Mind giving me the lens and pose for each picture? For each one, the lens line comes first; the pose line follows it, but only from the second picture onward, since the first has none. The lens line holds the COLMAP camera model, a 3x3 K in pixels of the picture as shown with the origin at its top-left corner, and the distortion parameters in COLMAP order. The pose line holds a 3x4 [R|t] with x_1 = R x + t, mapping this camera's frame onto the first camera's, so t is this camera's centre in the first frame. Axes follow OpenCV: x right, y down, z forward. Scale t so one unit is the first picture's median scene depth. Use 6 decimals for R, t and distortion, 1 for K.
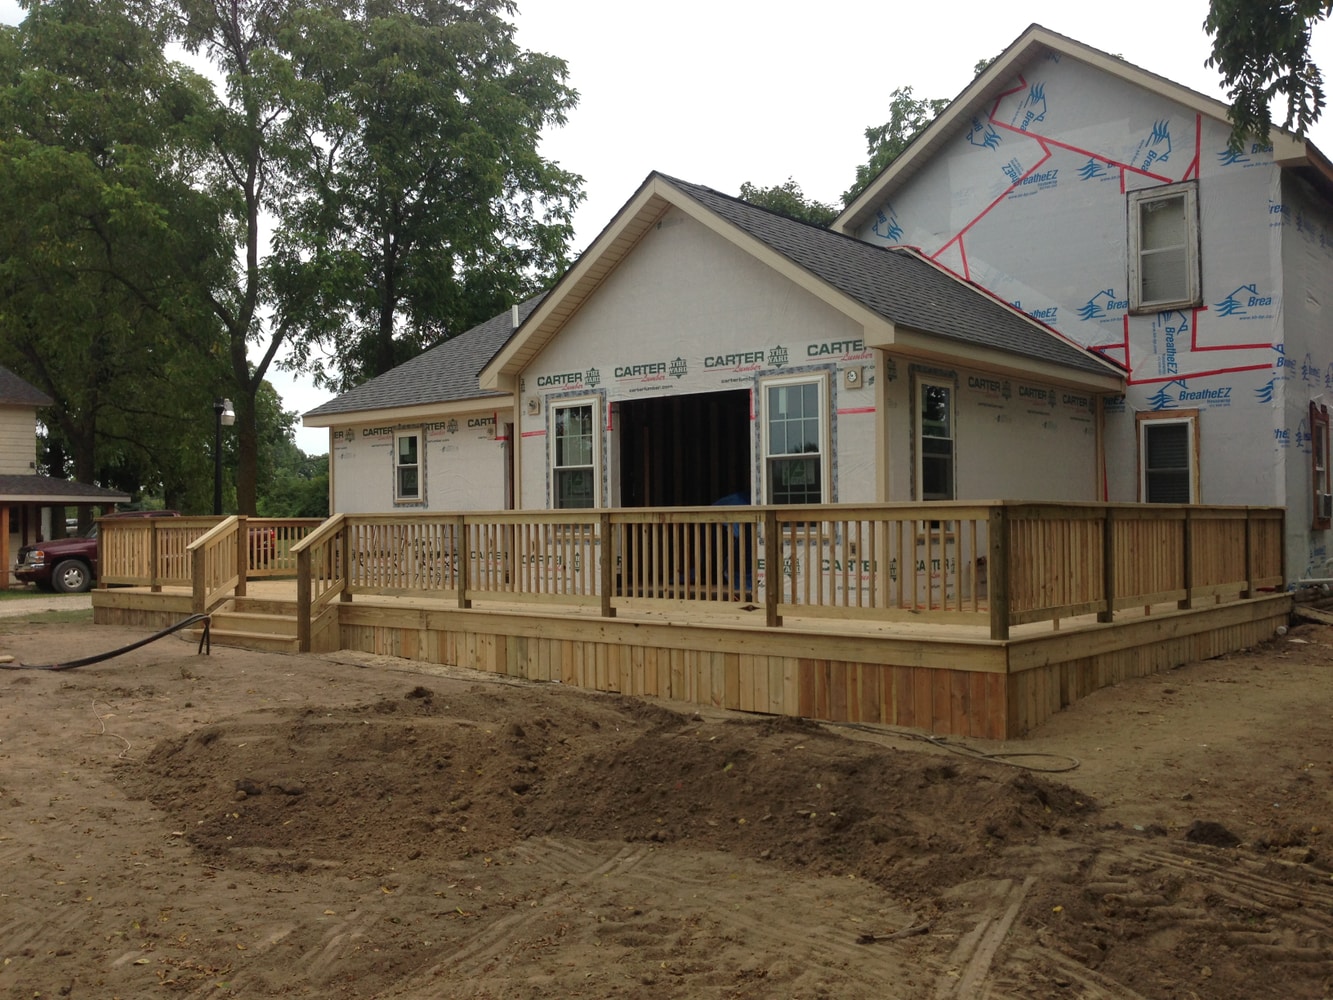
lens RADIAL K [[1241.6, 0, 662.2], [0, 1241.6, 527.1], [0, 0, 1]] dist [0.043096, 0.008852]
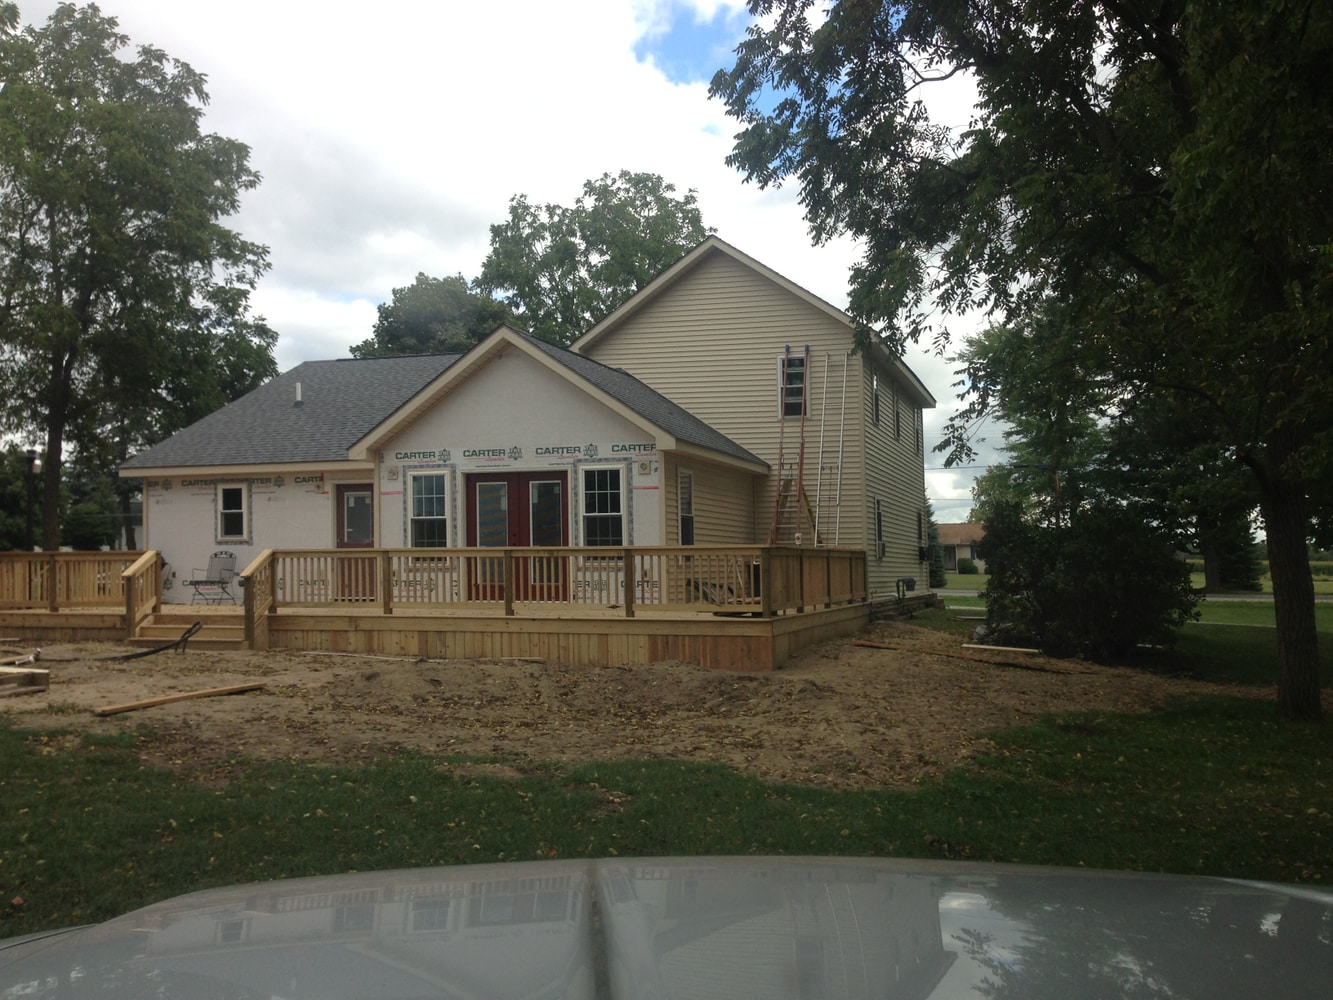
lens RADIAL K [[1241.6, 0, 662.2], [0, 1241.6, 527.1], [0, 0, 1]] dist [0.043096, 0.008852]
pose [[0.931643, 0.015336, 0.363052, -0.359982], [-0.002874, 0.999389, -0.034841, 0.011587], [-0.363365, 0.031416, 0.931117, -0.445571]]
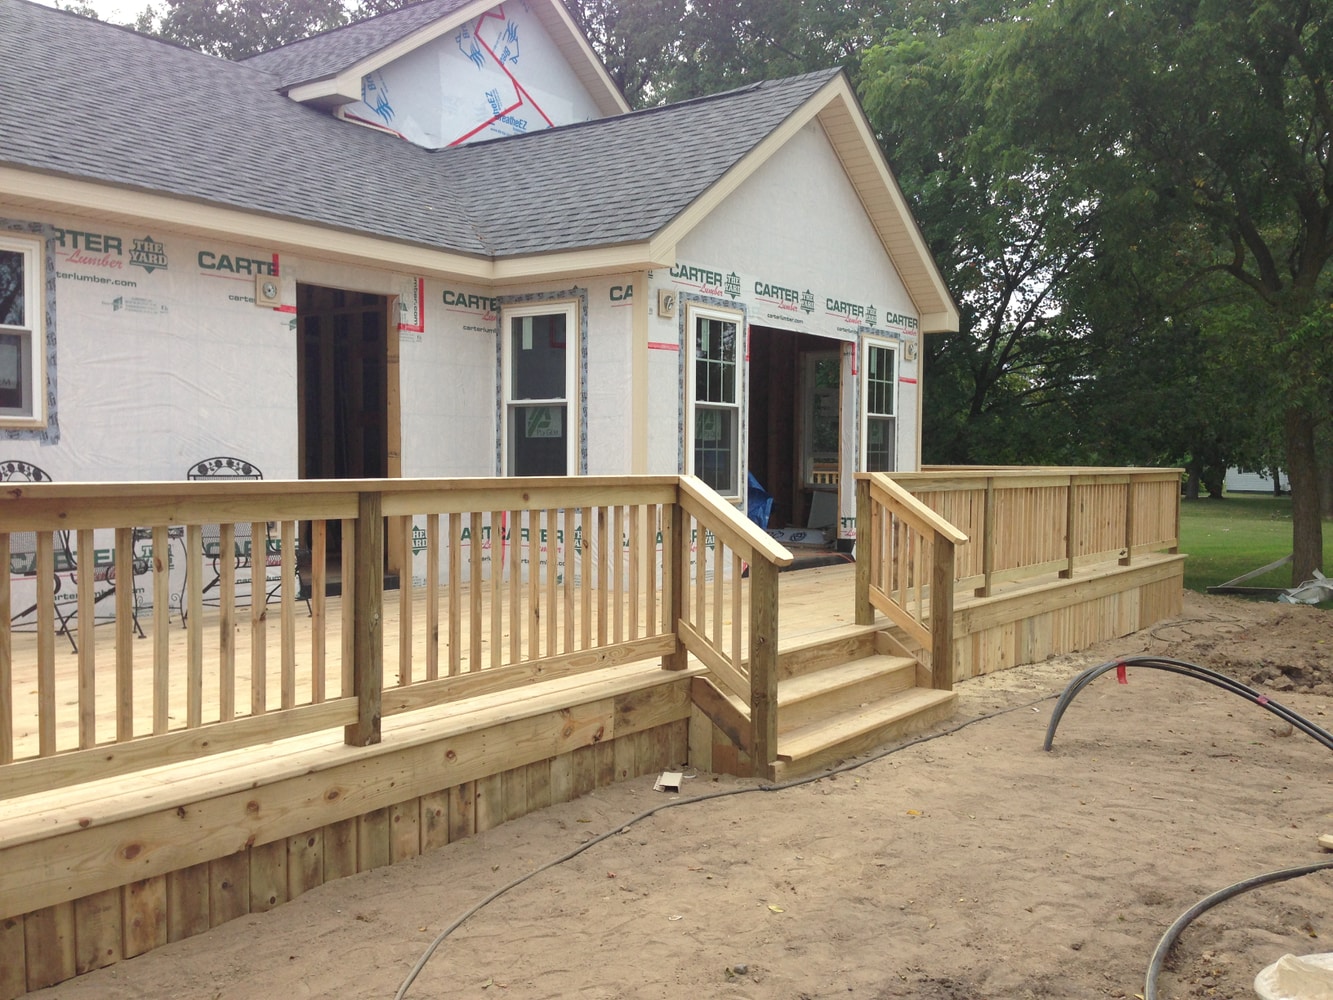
lens RADIAL K [[1241.6, 0, 662.2], [0, 1241.6, 527.1], [0, 0, 1]] dist [0.043096, 0.008852]
pose [[-0.078977, -0.047615, 0.995739, -0.835980], [-0.007857, 0.998857, 0.047141, -0.012449], [-0.996845, -0.004101, -0.079261, 1.159541]]
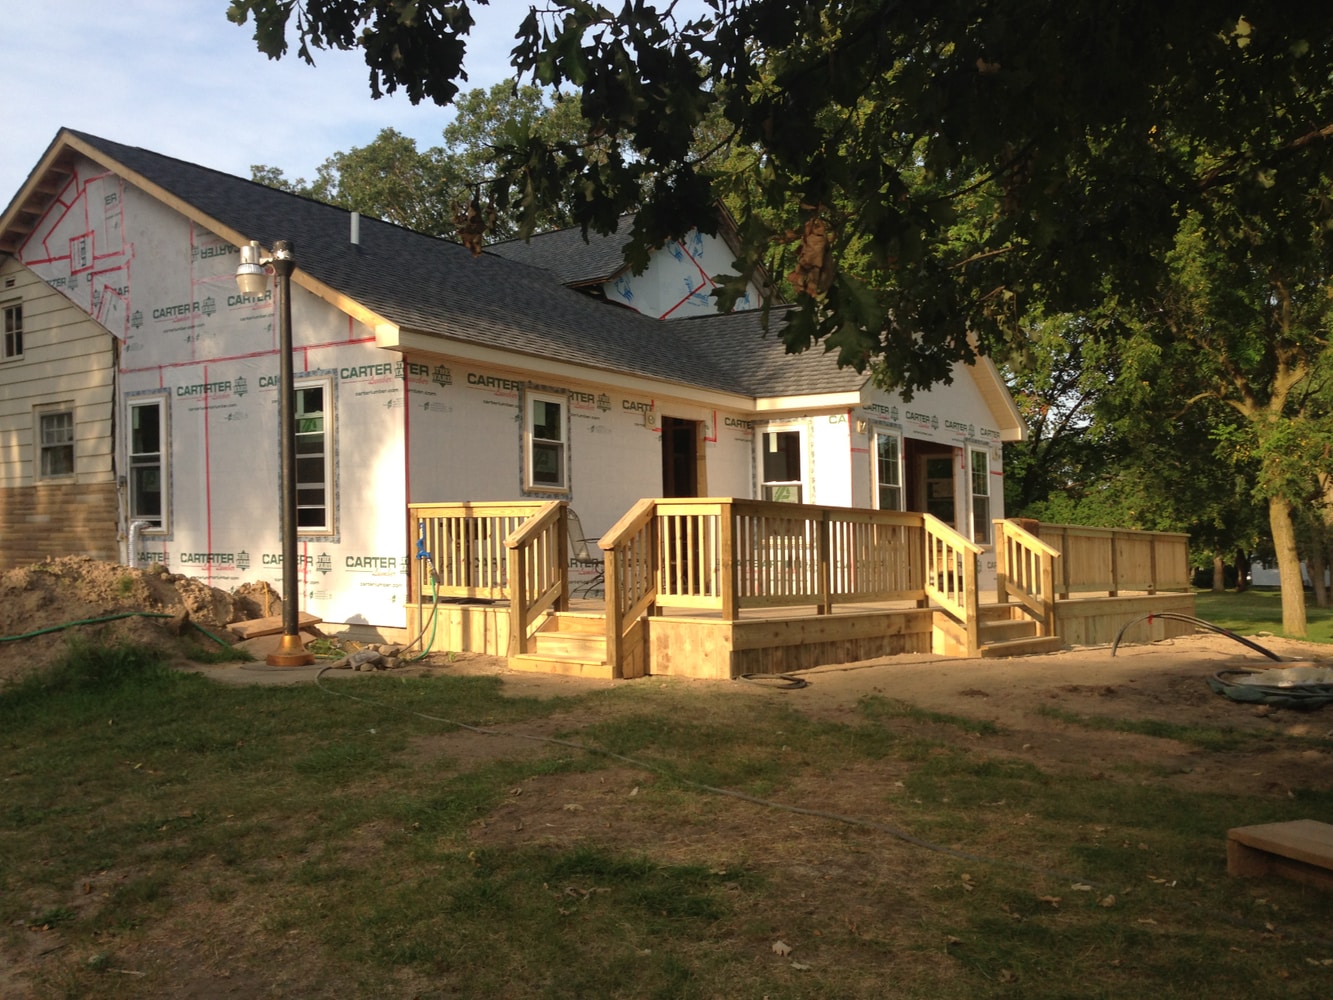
lens RADIAL K [[1233.2, 0, 611.8], [0, 1233.2, 428.1], [0, 0, 1]] dist [0.042111, 0.004346]
pose [[-0.024355, 0.111997, 0.993410, -1.309961], [-0.014893, 0.993554, -0.112378, 0.034646], [-0.999592, -0.017532, -0.022530, 1.373421]]
